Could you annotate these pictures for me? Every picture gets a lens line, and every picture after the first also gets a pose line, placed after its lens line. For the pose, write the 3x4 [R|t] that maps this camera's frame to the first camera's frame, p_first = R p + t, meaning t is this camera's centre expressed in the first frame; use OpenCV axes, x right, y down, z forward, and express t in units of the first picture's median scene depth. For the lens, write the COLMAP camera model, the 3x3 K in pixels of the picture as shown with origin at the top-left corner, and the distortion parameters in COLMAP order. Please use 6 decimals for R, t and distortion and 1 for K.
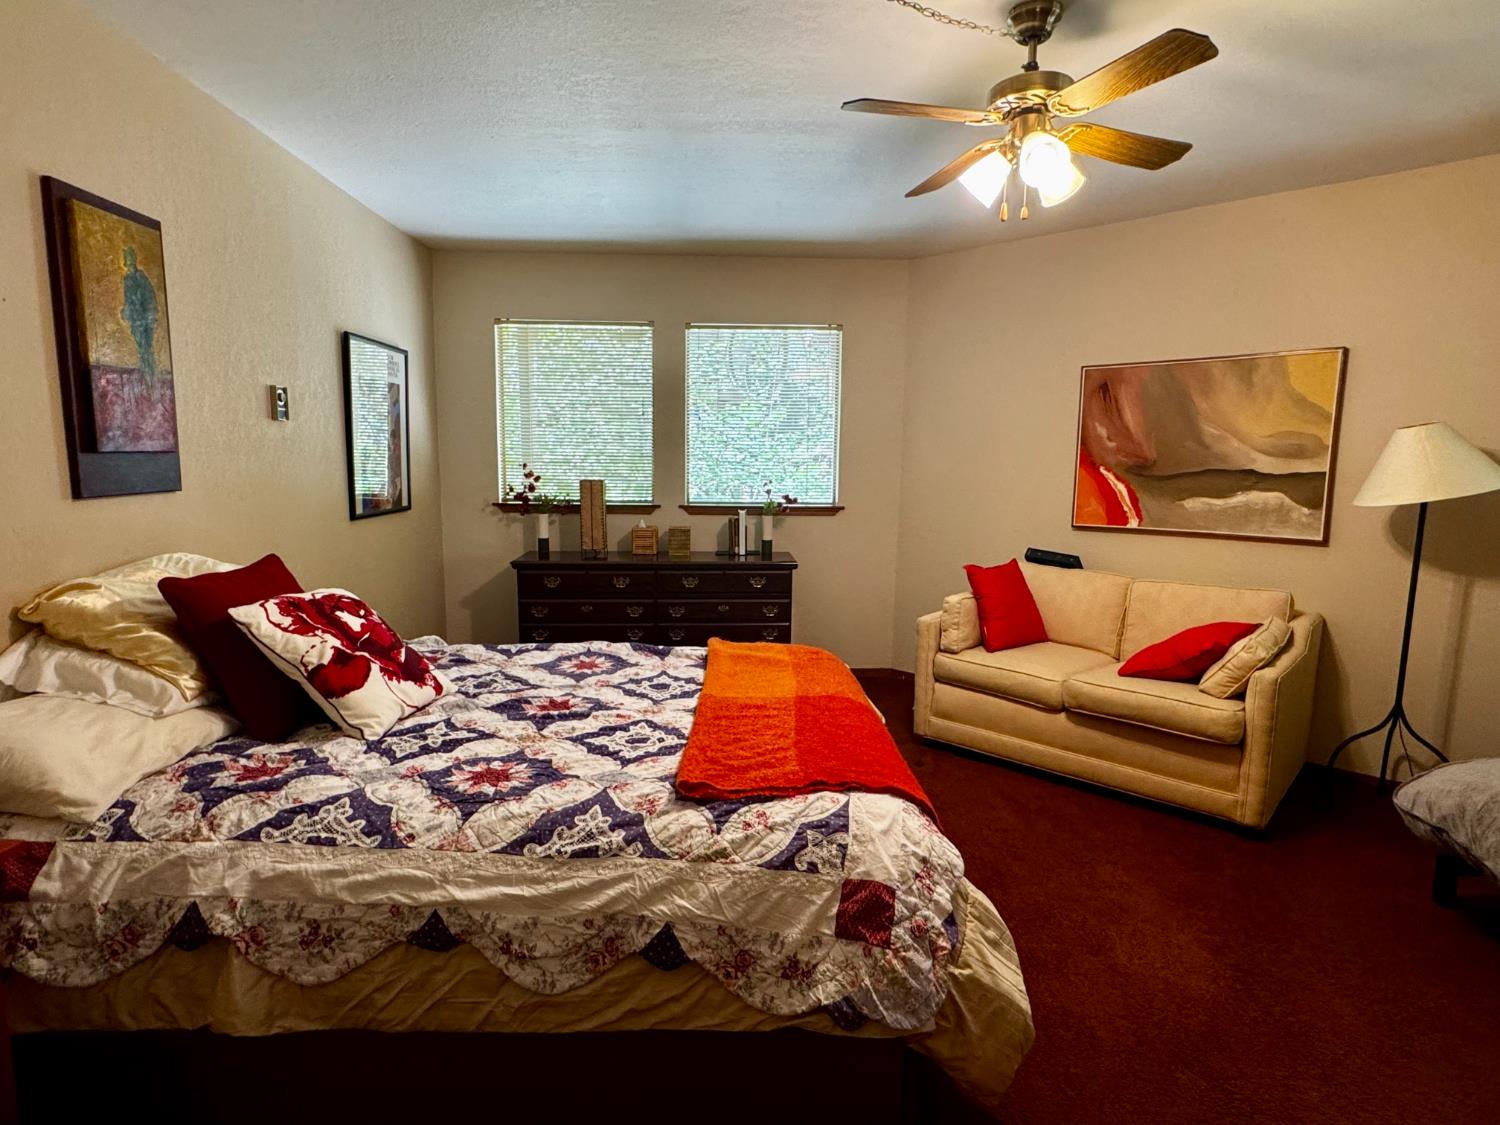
lens RADIAL K [[793.6, 0, 749.2], [0, 793.6, 562.5], [0, 0, 1]] dist [-0.004216, 0.002489]
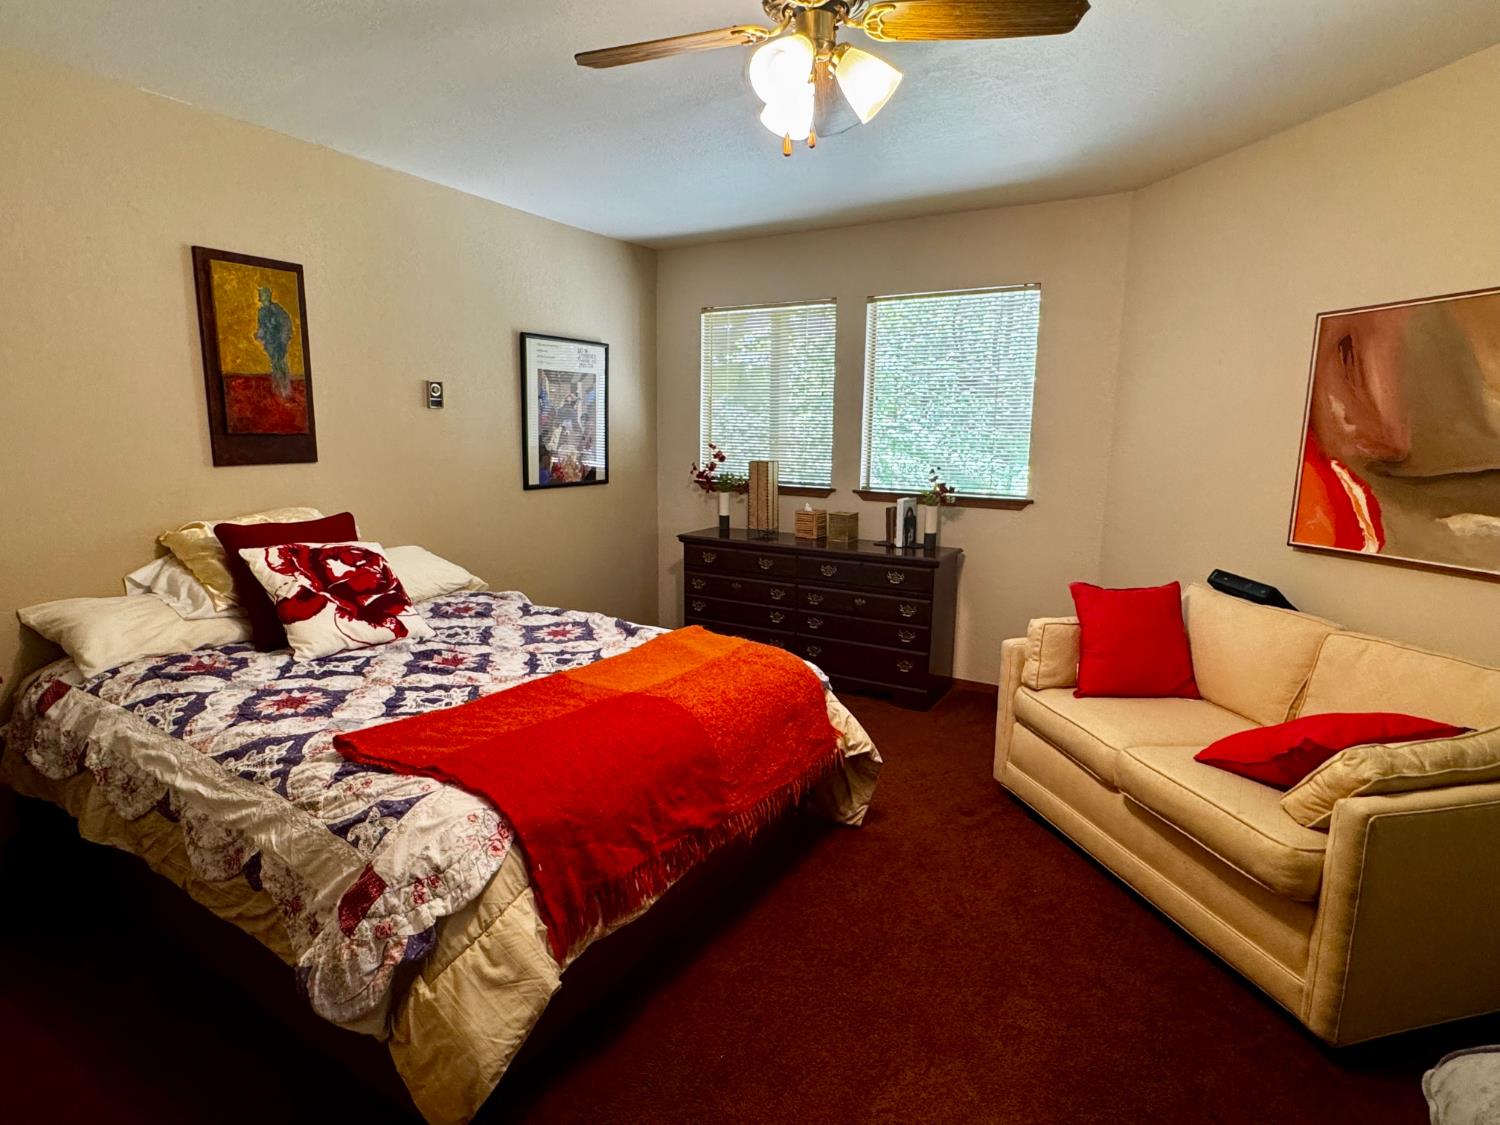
lens RADIAL K [[793.6, 0, 751.6], [0, 793.6, 562.0], [0, 0, 1]] dist [-0.004216, 0.002489]
pose [[0.835645, 0.094054, -0.541157, 0.539822], [-0.079822, 0.995566, 0.049771, -0.038063], [0.543438, 0.001606, 0.839448, 0.211879]]
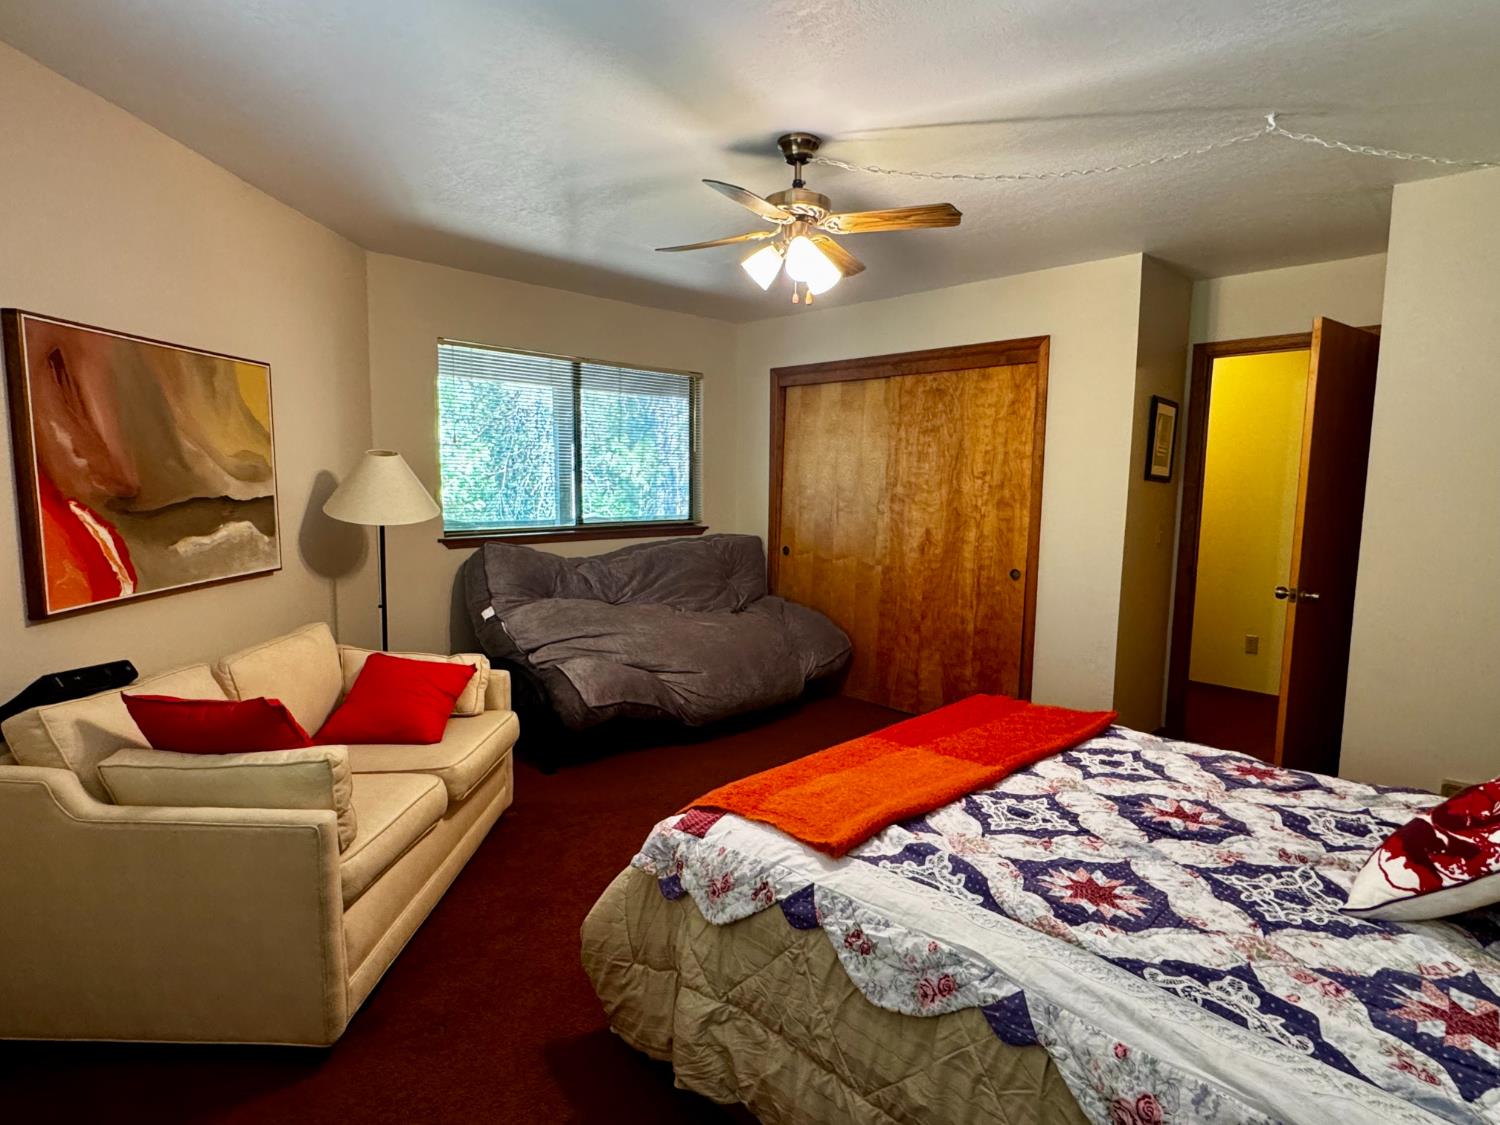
lens RADIAL K [[793.6, 0, 752.4], [0, 793.6, 563.5], [0, 0, 1]] dist [-0.004216, 0.002489]
pose [[-0.675782, -0.103470, 0.729804, -0.390333], [0.075400, 0.975201, 0.208081, -0.212137], [-0.733235, 0.195644, -0.651221, 1.366148]]
